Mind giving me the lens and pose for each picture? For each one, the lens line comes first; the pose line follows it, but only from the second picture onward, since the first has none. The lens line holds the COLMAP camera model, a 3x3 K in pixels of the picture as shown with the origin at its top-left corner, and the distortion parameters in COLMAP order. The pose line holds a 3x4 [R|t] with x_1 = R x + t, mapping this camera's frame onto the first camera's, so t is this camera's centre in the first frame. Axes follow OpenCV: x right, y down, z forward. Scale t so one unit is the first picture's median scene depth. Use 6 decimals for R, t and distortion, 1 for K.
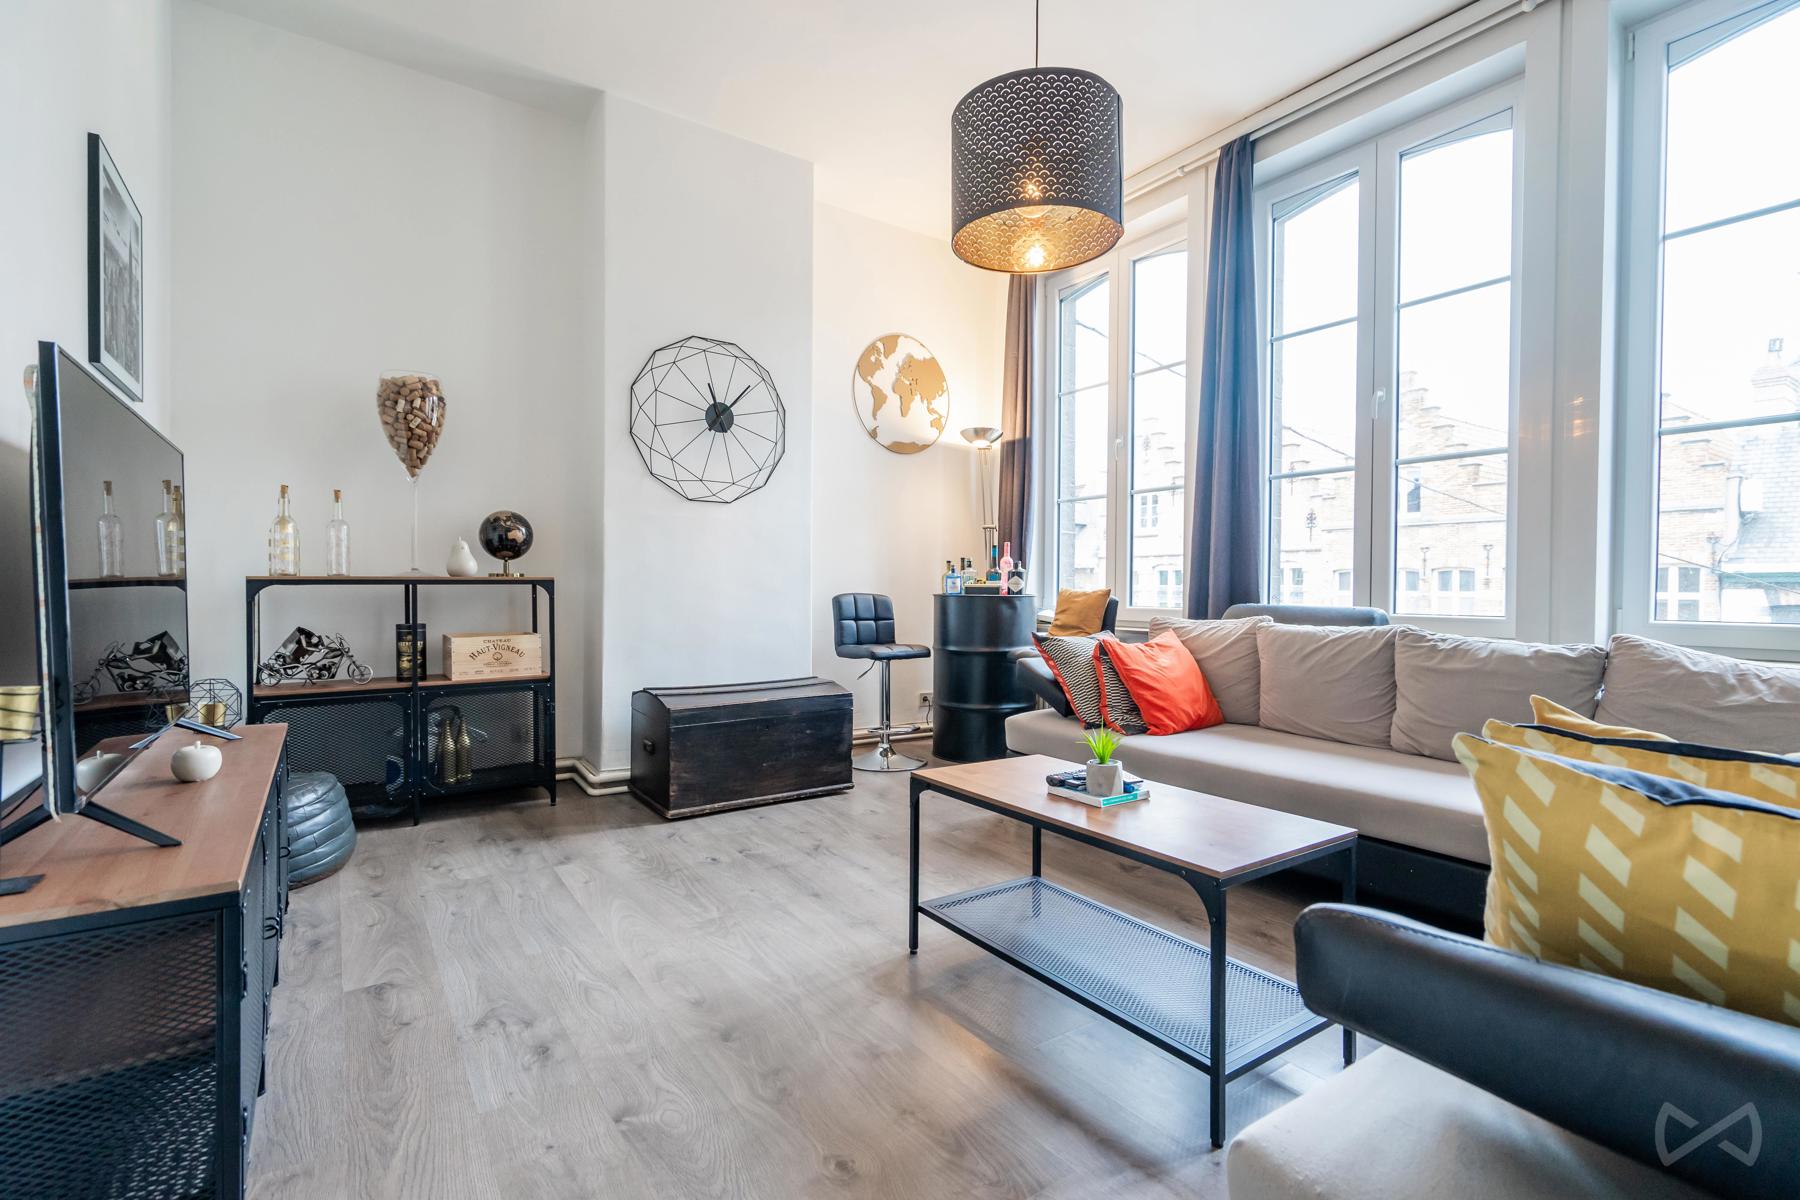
lens RADIAL K [[828.6, 0, 900.0], [0, 828.6, 600.0], [0, 0, 1]] dist [-0.002060, 0.000556]
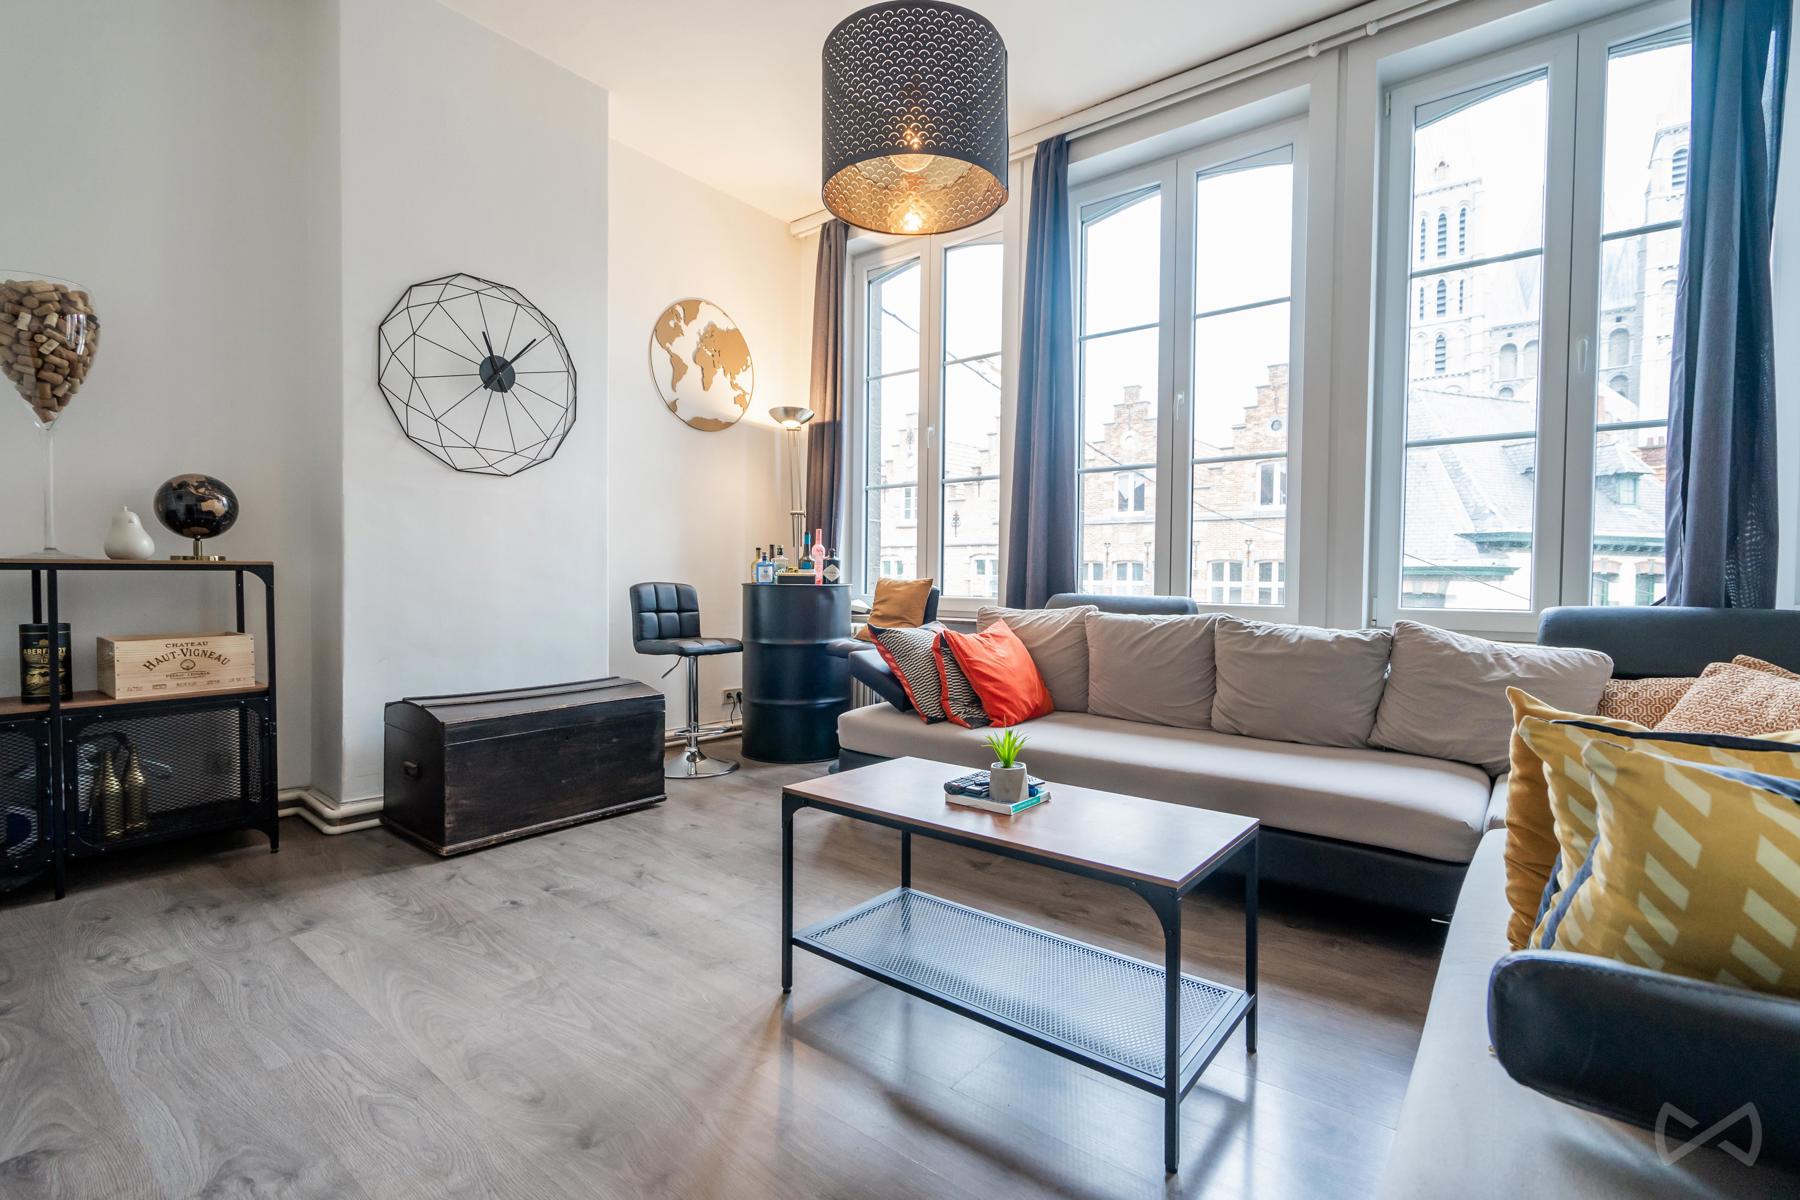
lens RADIAL K [[822.4, 0, 900.0], [0, 822.4, 600.0], [0, 0, 1]] dist [0.000849, -0.000430]
pose [[0.957208, -0.004610, 0.289363, -0.079974], [0.000632, 0.999904, 0.013838, -0.001628], [-0.289399, -0.013063, 0.957119, 0.089302]]
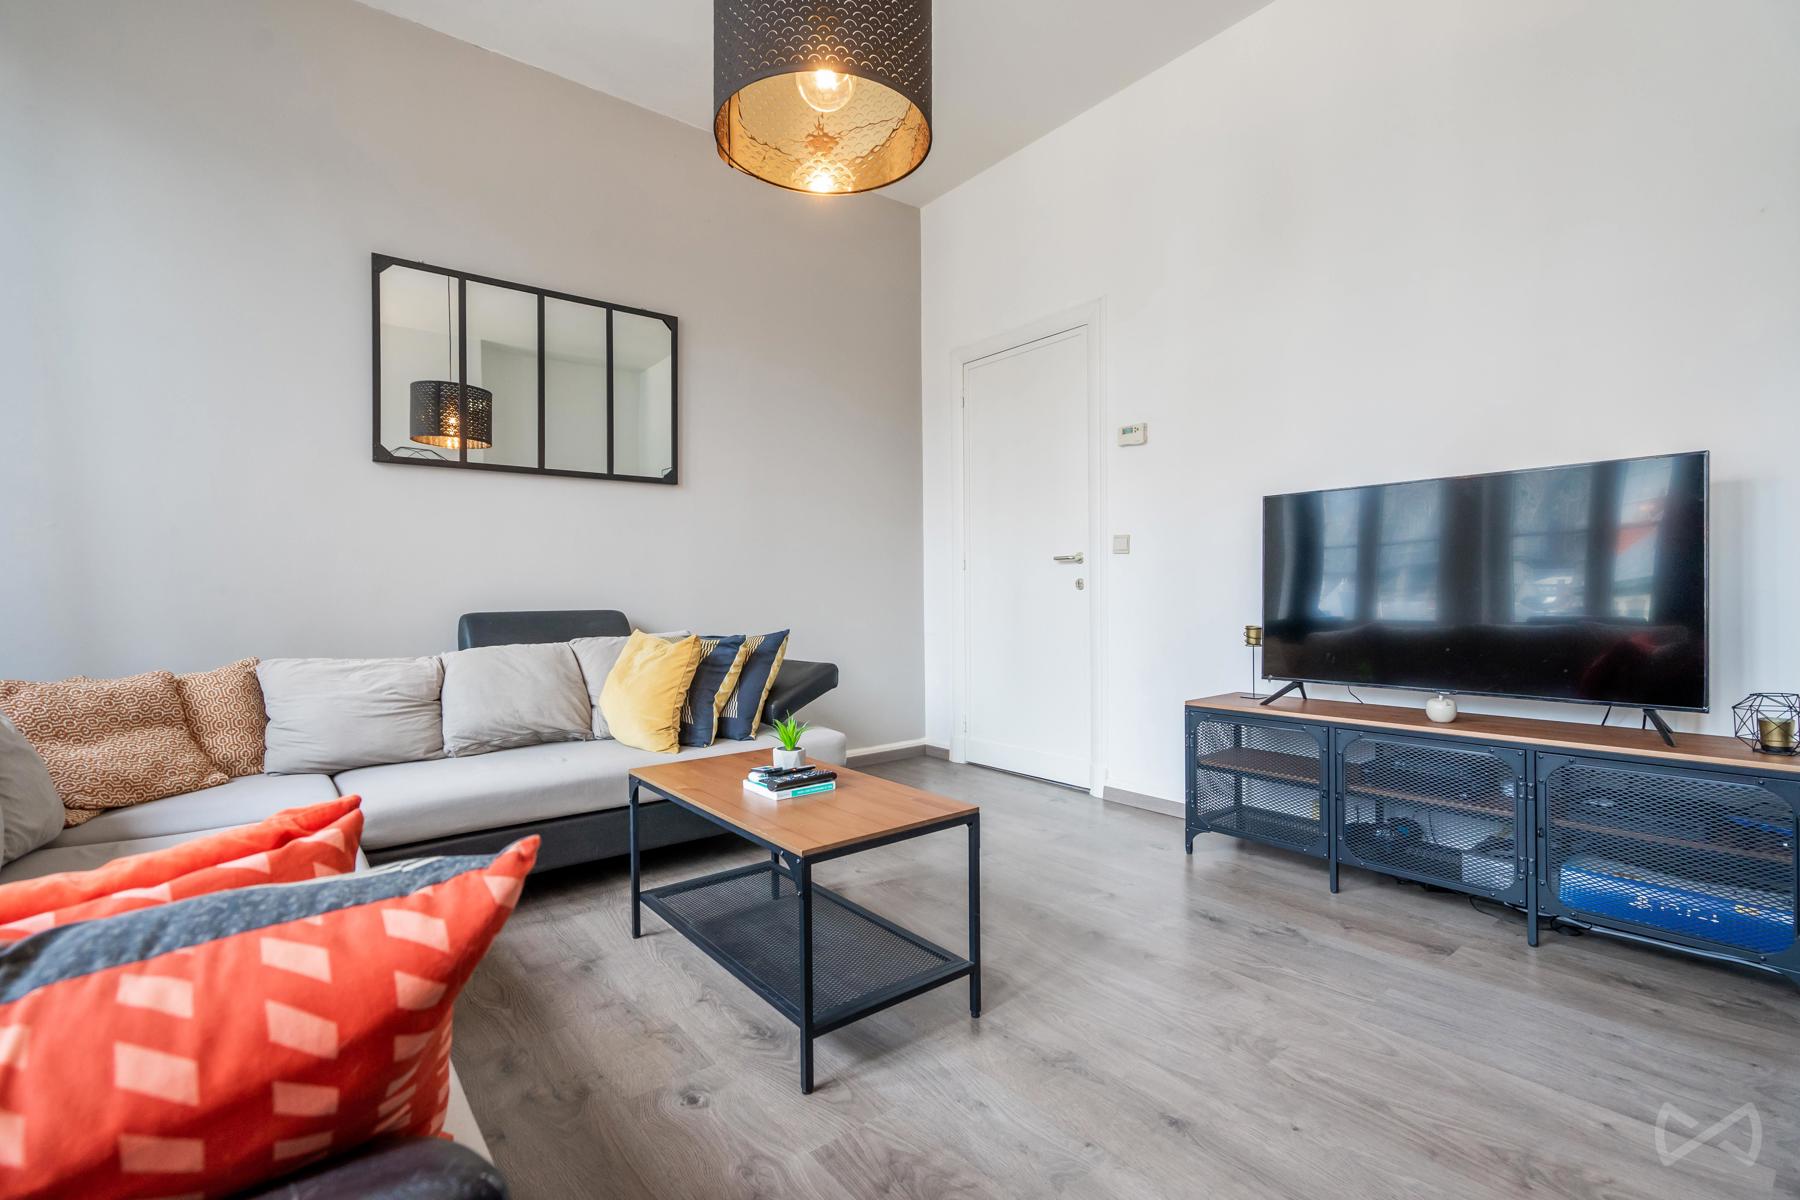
lens RADIAL K [[814.5, 0, 900.0], [0, 814.5, 600.0], [0, 0, 1]] dist [-0.002623, -0.000063]
pose [[-0.997756, 0.002781, -0.066891, 0.099721], [0.001292, 0.999750, 0.022300, -0.015484], [0.066937, 0.022163, -0.997511, 1.214293]]
